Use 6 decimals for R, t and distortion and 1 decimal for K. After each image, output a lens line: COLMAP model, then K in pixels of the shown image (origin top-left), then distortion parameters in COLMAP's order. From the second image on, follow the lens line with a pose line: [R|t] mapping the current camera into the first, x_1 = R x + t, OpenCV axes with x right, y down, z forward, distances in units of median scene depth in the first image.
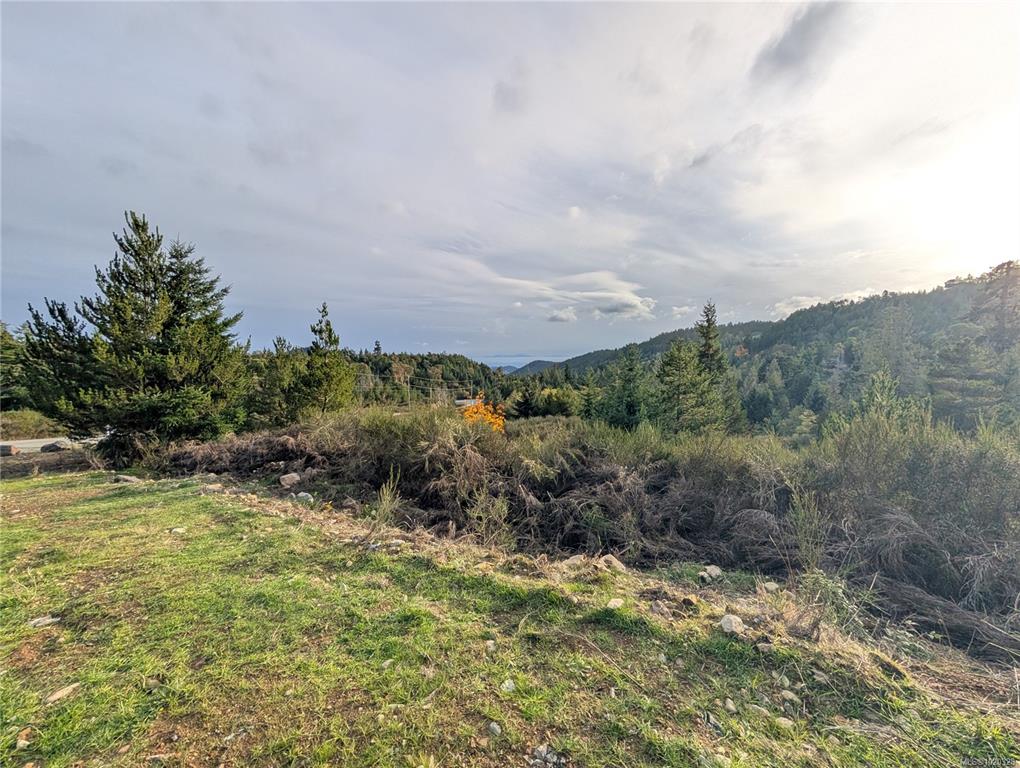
lens RADIAL K [[385.2, 0, 515.2], [0, 385.2, 380.9], [0, 0, 1]] dist [-0.001002, 0.000758]
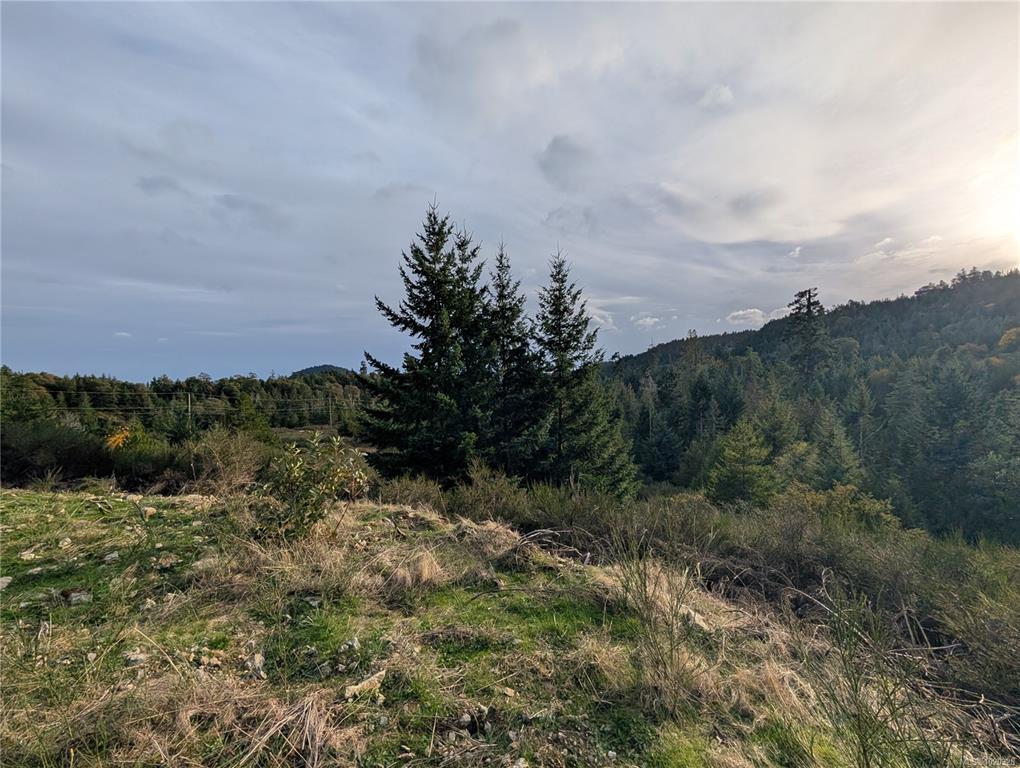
lens RADIAL K [[385.2, 0, 512.7], [0, 385.2, 382.1], [0, 0, 1]] dist [-0.001002, 0.000758]
pose [[0.998847, -0.023597, -0.041803, 2.498002], [0.022300, 0.999264, -0.031219, -0.108369], [0.042509, 0.030251, 0.998638, -0.942374]]
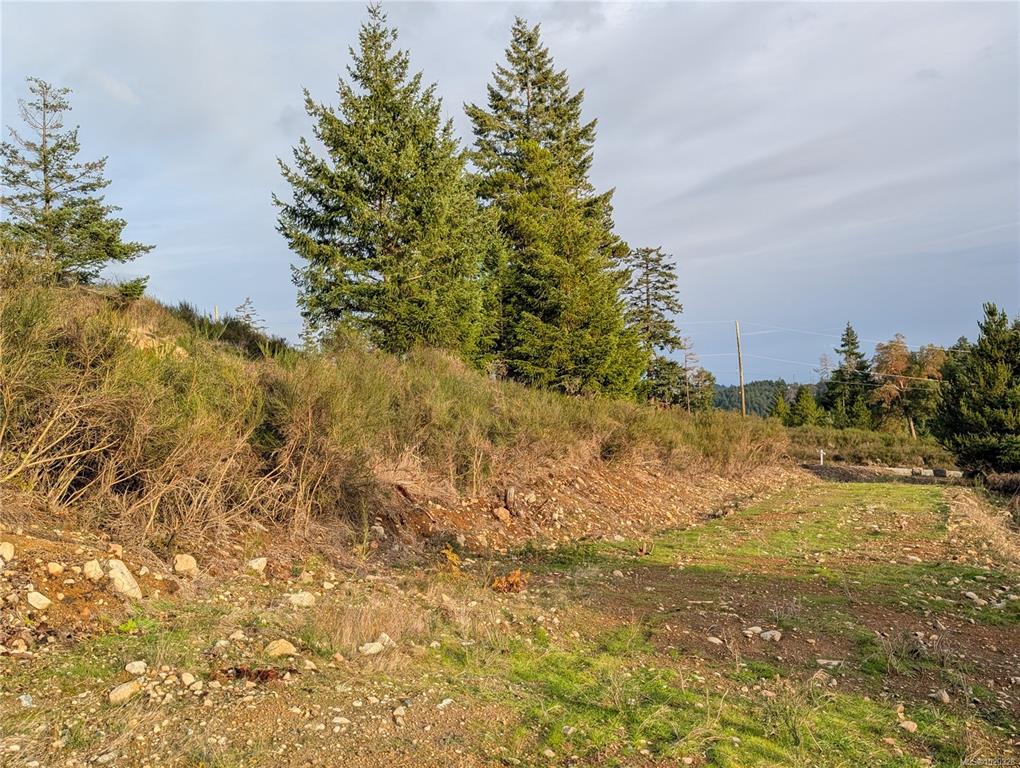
lens RADIAL K [[861.6, 0, 507.8], [0, 861.6, 383.2], [0, 0, 1]] dist [0.048105, -0.061210]
pose [[0.097803, -0.014785, -0.995096, 1.657125], [0.011382, 0.999841, -0.013737, -0.117100], [0.995141, -0.009983, 0.097956, -0.865145]]
